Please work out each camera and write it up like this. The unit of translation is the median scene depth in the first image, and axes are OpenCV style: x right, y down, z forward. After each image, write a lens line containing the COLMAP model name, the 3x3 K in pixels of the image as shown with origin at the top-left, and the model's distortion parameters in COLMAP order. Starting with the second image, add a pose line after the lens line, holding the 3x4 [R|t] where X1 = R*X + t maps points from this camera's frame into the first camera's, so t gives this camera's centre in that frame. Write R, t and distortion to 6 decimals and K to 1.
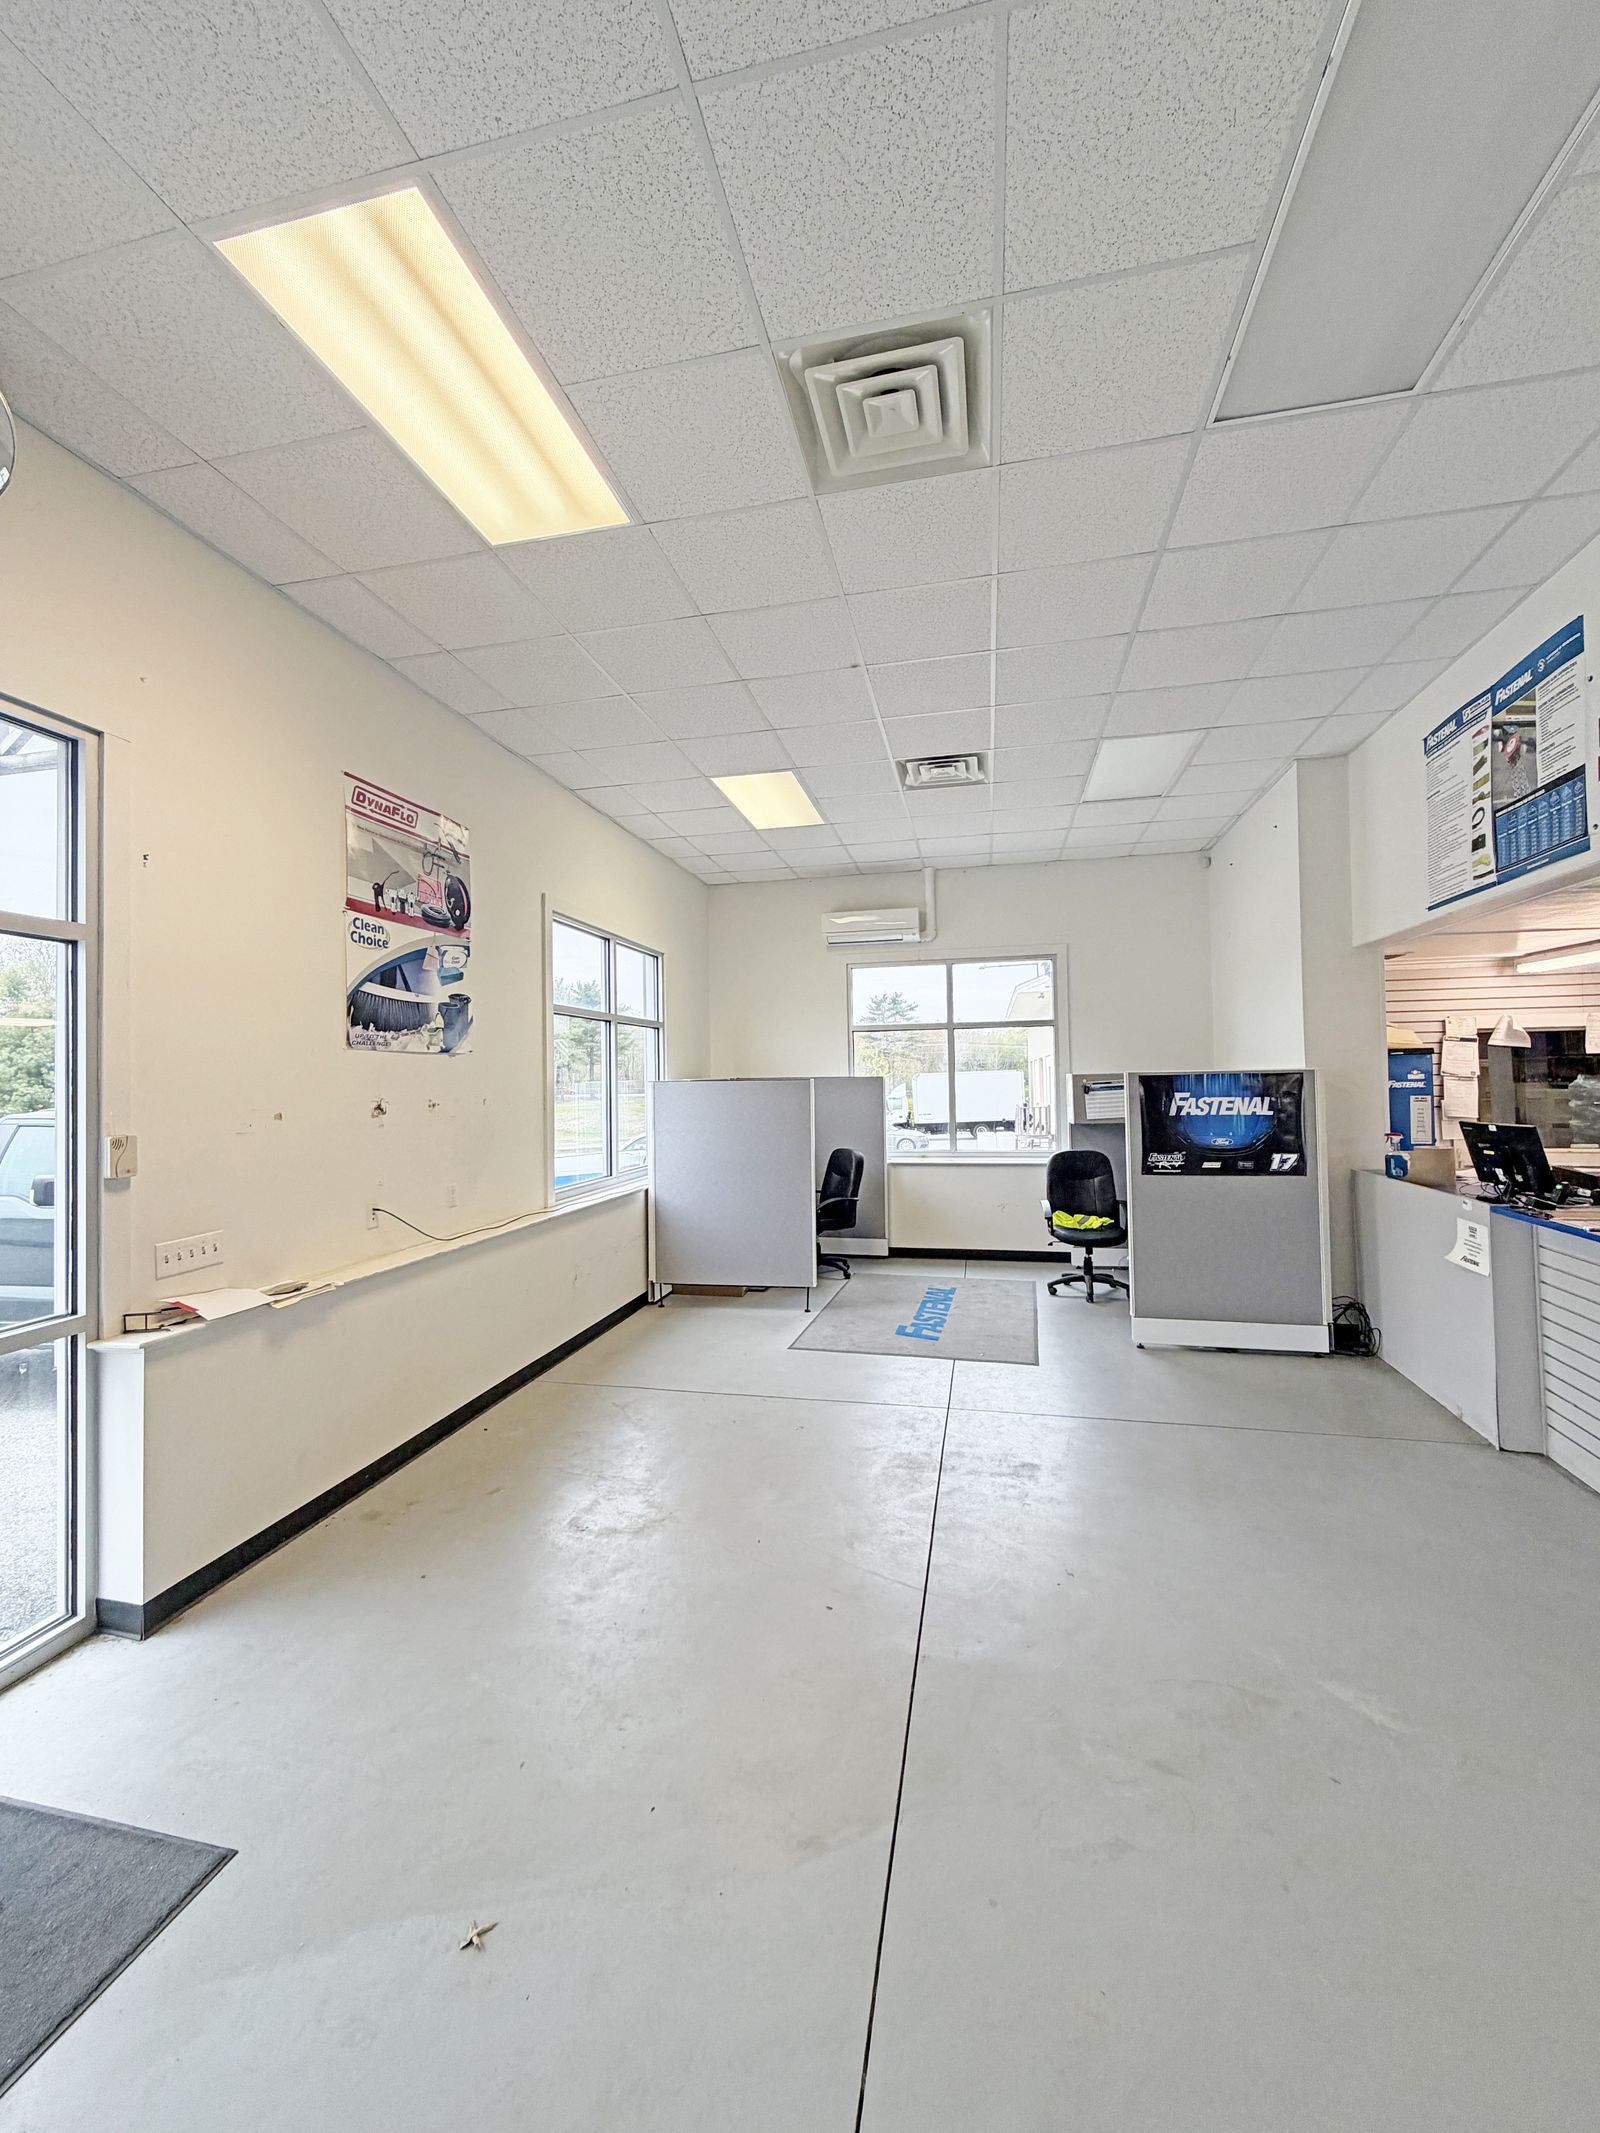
lens RADIAL K [[848.5, 0, 798.1], [0, 848.5, 1062.0], [0, 0, 1]] dist [0.000692, -0.000039]
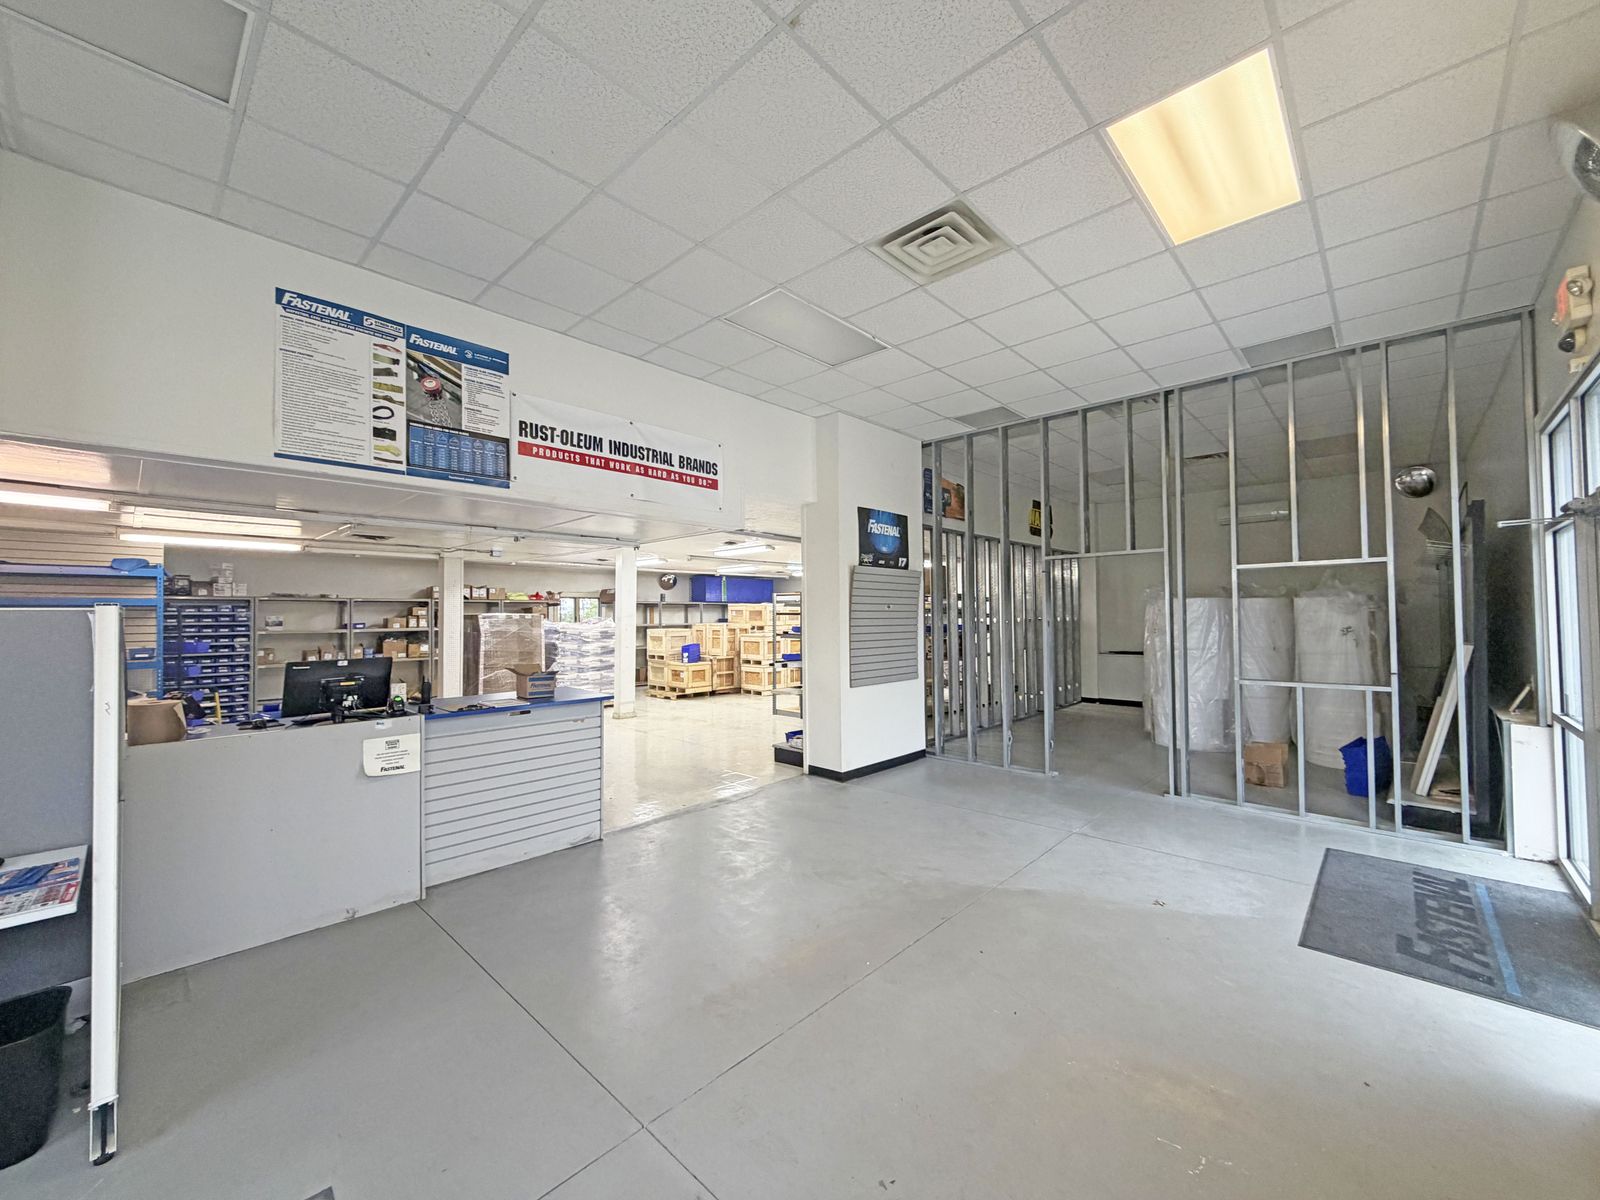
lens RADIAL K [[639.2, 0, 793.5], [0, 639.2, 604.7], [0, 0, 1]] dist [-0.002753, 0.006266]
pose [[-0.856673, 0.033377, 0.514779, -0.197050], [0.011599, 0.998899, -0.045465, 0.045517], [-0.515729, -0.032978, -0.856117, 1.490437]]
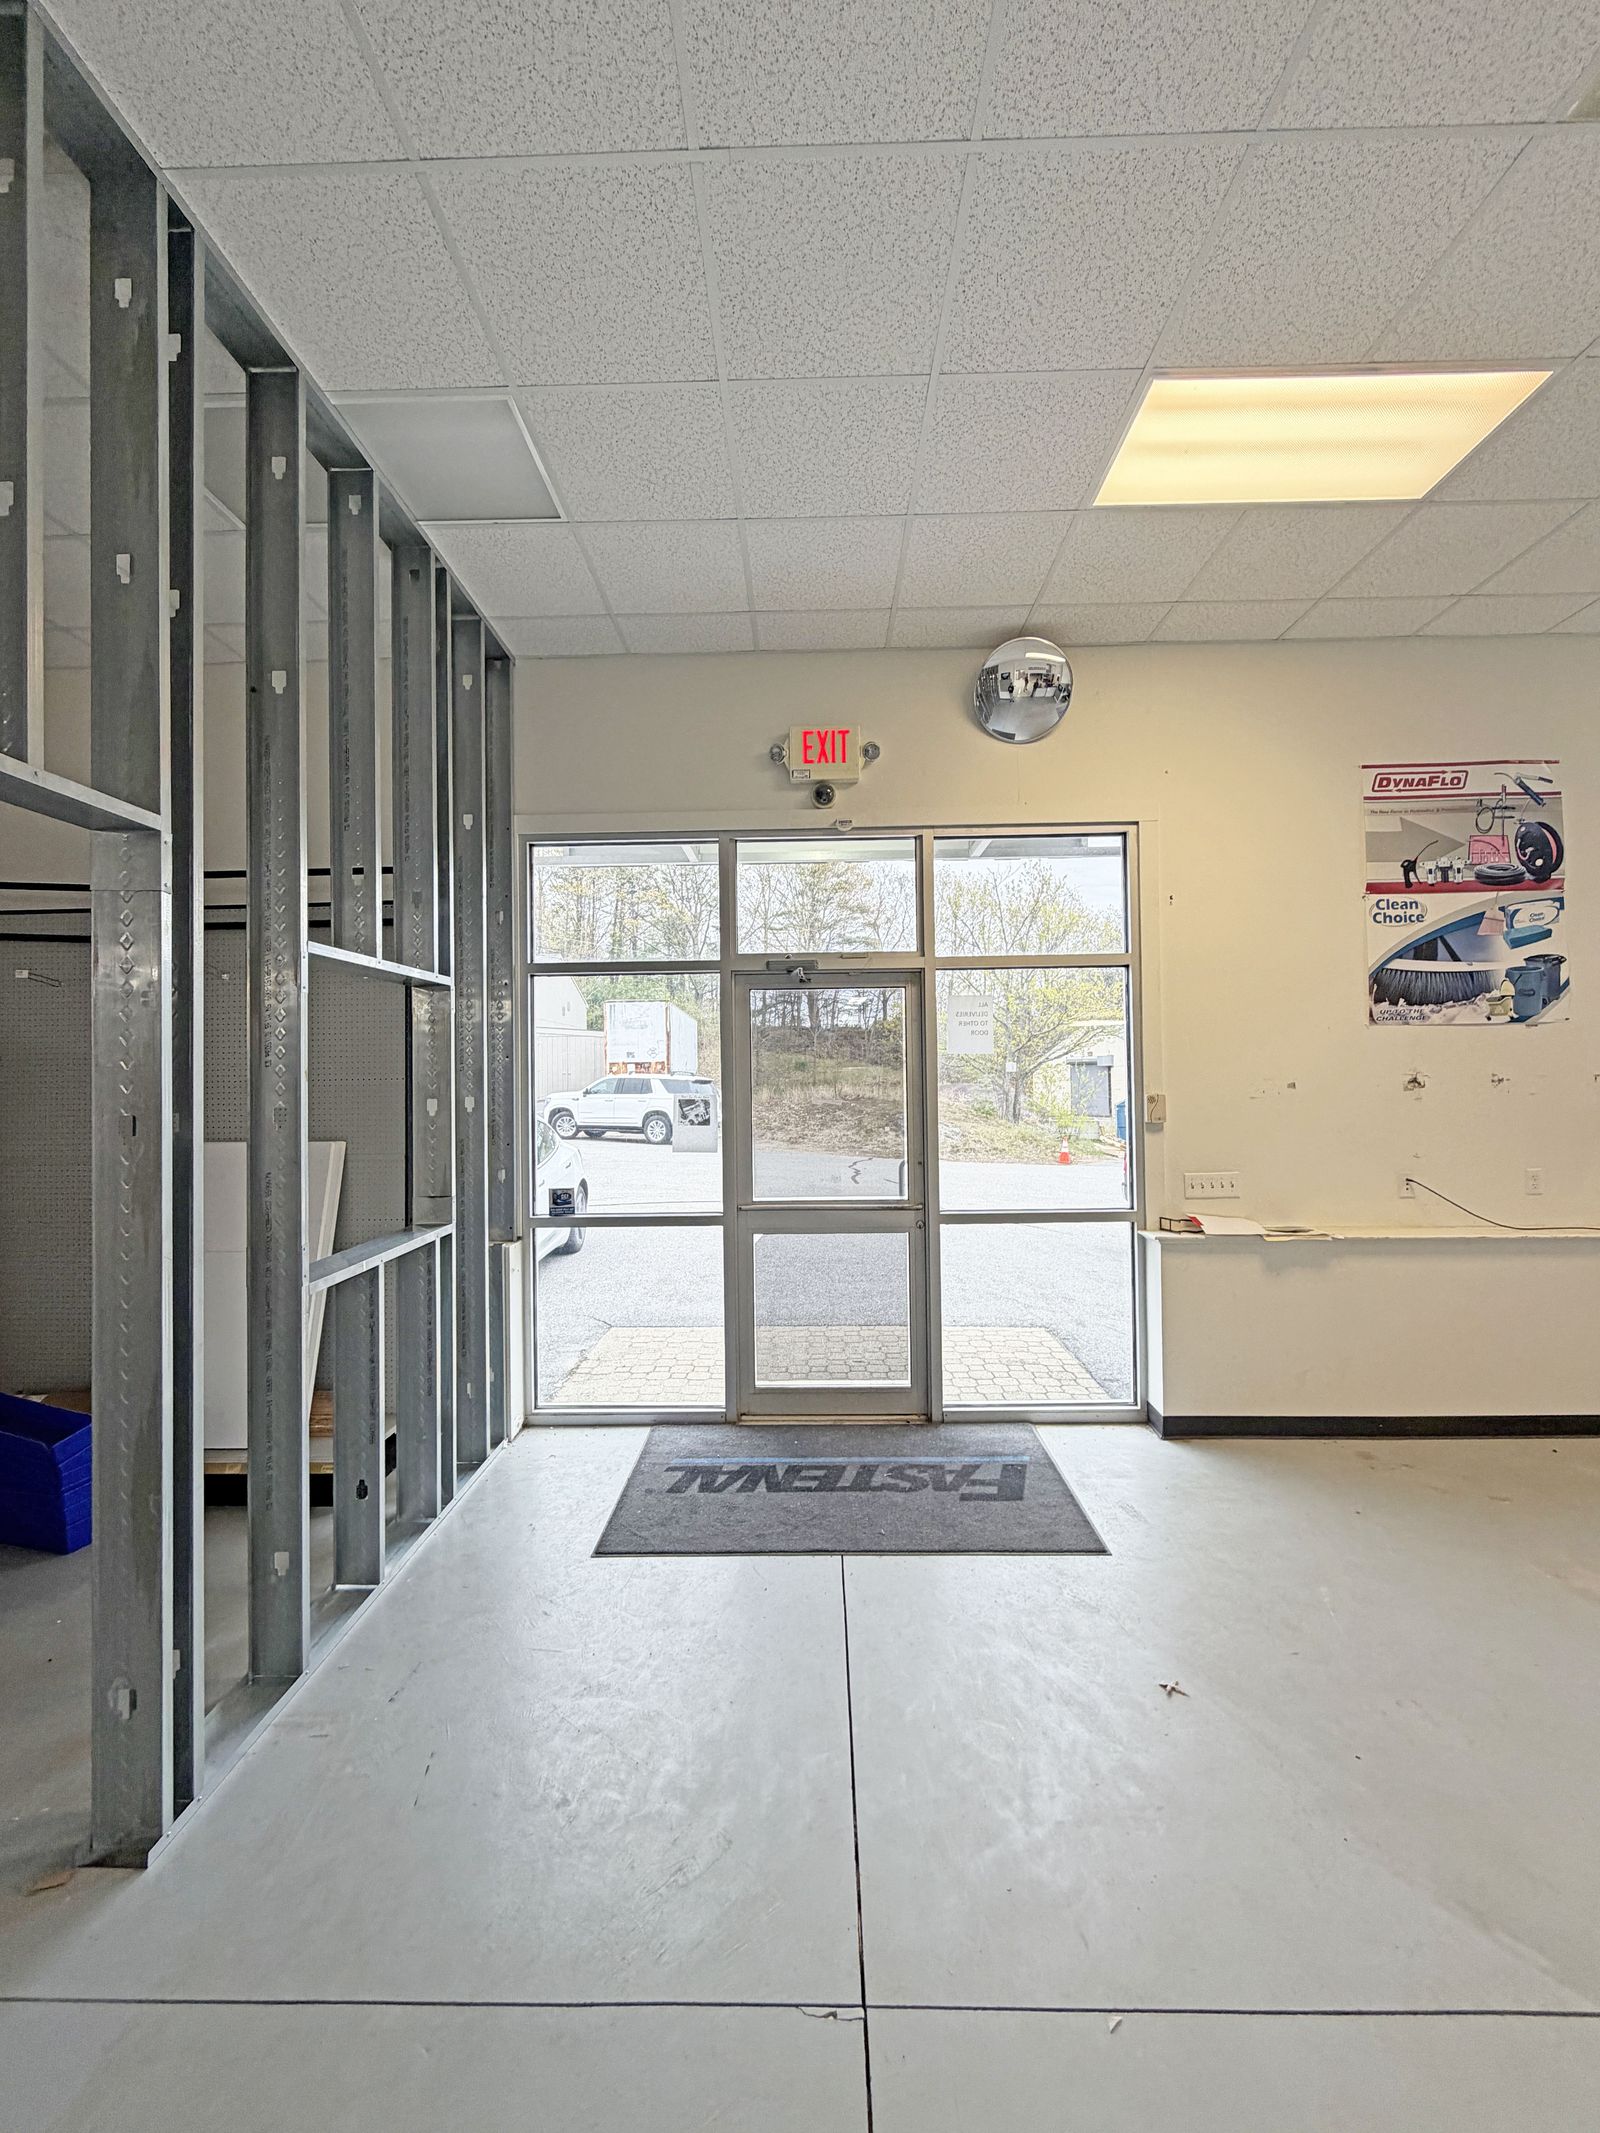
lens RADIAL K [[848.5, 0, 798.1], [0, 848.5, 1062.0], [0, 0, 1]] dist [0.000692, -0.000039]
pose [[0.199470, -0.000441, -0.979904, 0.350650], [0.028879, 0.999568, 0.005429, 0.004220], [0.979478, -0.029382, 0.199397, 0.076278]]
